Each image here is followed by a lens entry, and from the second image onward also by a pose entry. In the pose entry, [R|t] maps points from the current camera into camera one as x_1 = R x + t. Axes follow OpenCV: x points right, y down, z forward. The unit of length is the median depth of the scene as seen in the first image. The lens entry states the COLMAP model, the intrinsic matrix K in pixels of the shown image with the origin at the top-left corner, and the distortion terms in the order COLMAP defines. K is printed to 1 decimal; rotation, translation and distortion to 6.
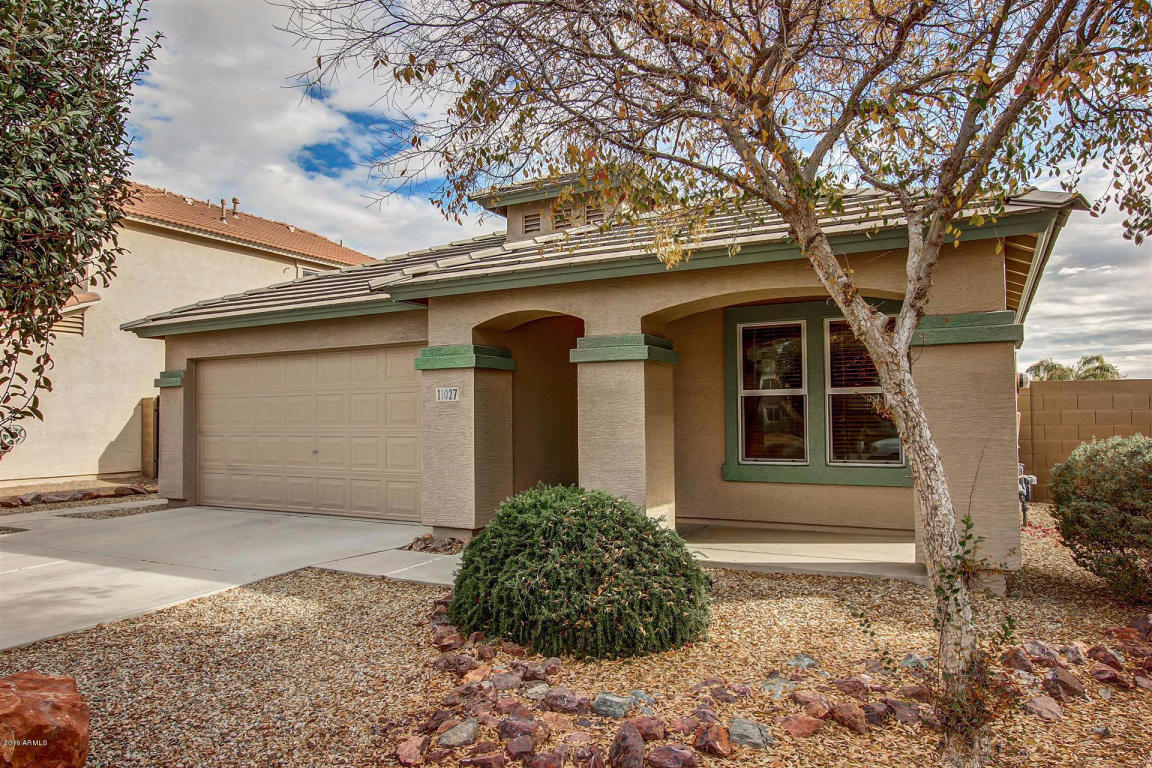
lens RADIAL K [[772.5, 0, 576.0], [0, 772.5, 384.0], [0, 0, 1]] dist [-0.003143, -0.000286]
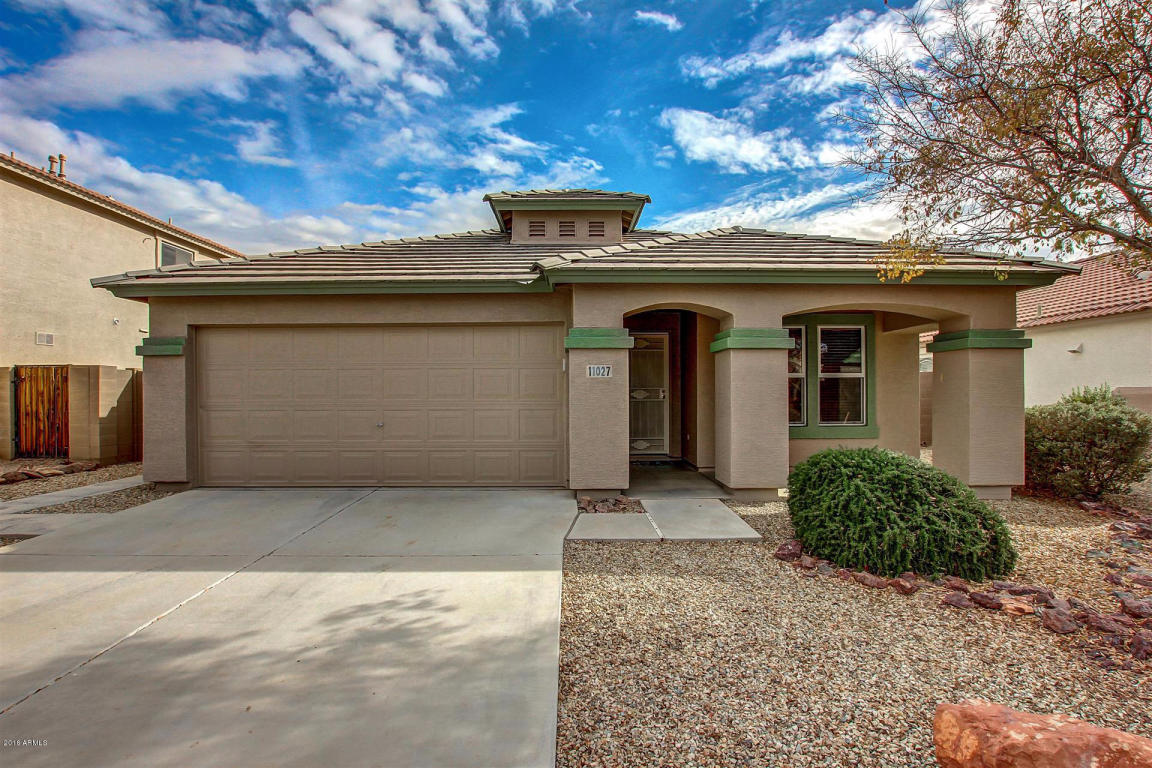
lens RADIAL K [[551.6, 0, 574.8], [0, 551.6, 392.4], [0, 0, 1]] dist [-0.033386, 0.005846]
pose [[0.869630, 0.004708, 0.493681, -0.486344], [-0.025553, 0.999044, 0.035484, 0.013352], [-0.493042, -0.043473, 0.868919, 0.263491]]
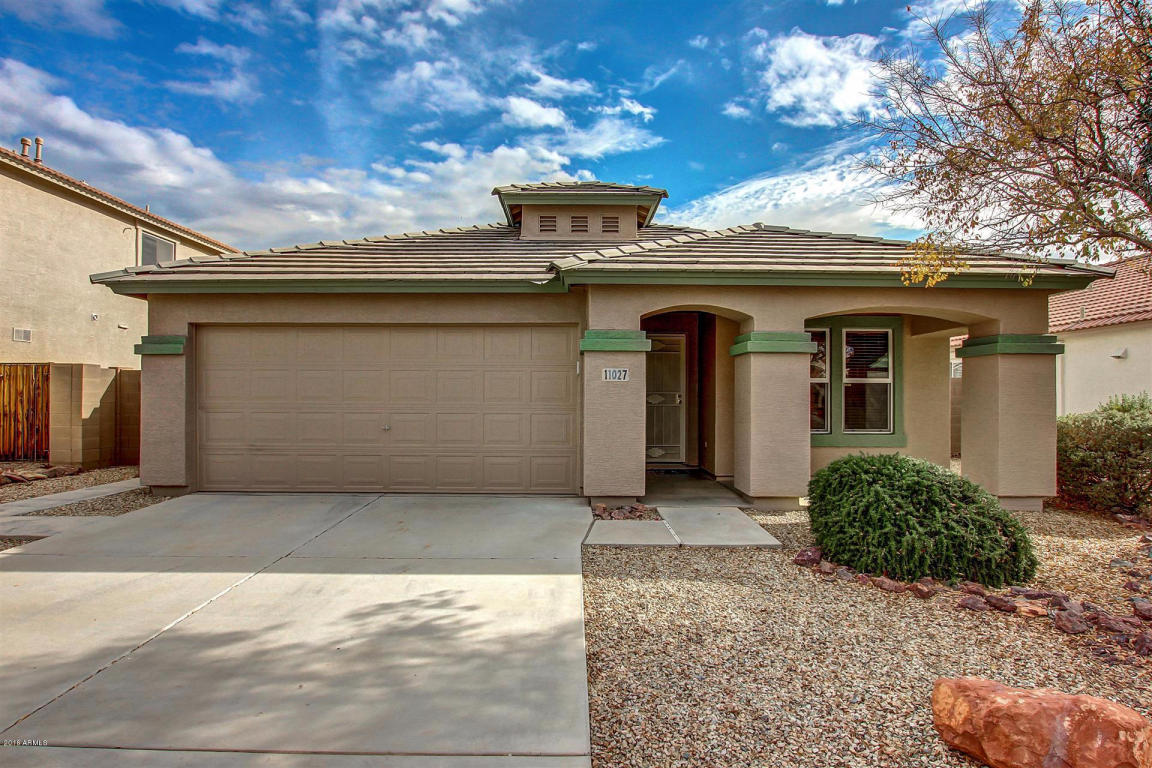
lens RADIAL K [[611.1, 0, 575.6], [0, 611.1, 392.2], [0, 0, 1]] dist [-0.023836, 0.001519]
pose [[0.871452, 0.015581, 0.490233, -0.523967], [-0.033501, 0.999052, 0.027800, 0.012882], [-0.489335, -0.040649, 0.871148, 0.225784]]
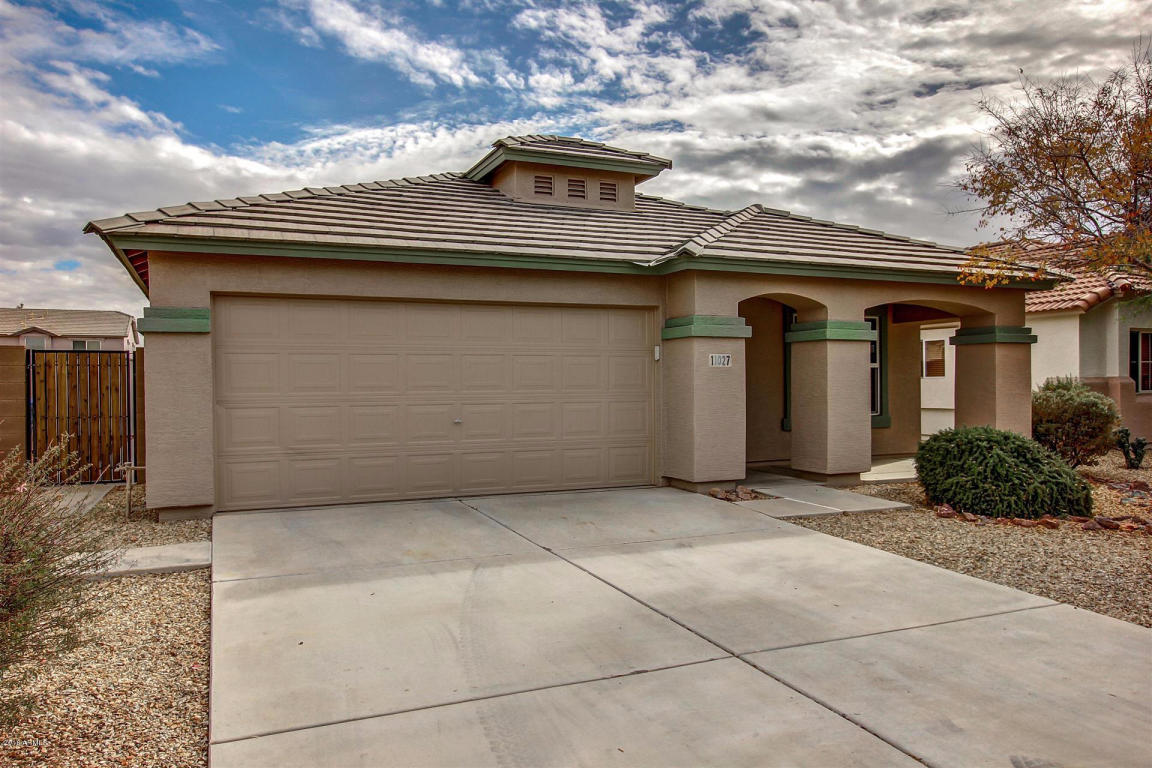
lens RADIAL K [[835.4, 0, 579.0], [0, 835.4, 399.4], [0, 0, 1]] dist [0.004253, 0.002309]
pose [[0.601925, -0.009774, 0.798493, -1.015153], [-0.032530, 0.998795, 0.036748, 0.025751], [-0.797890, -0.048095, 0.600881, 0.364012]]
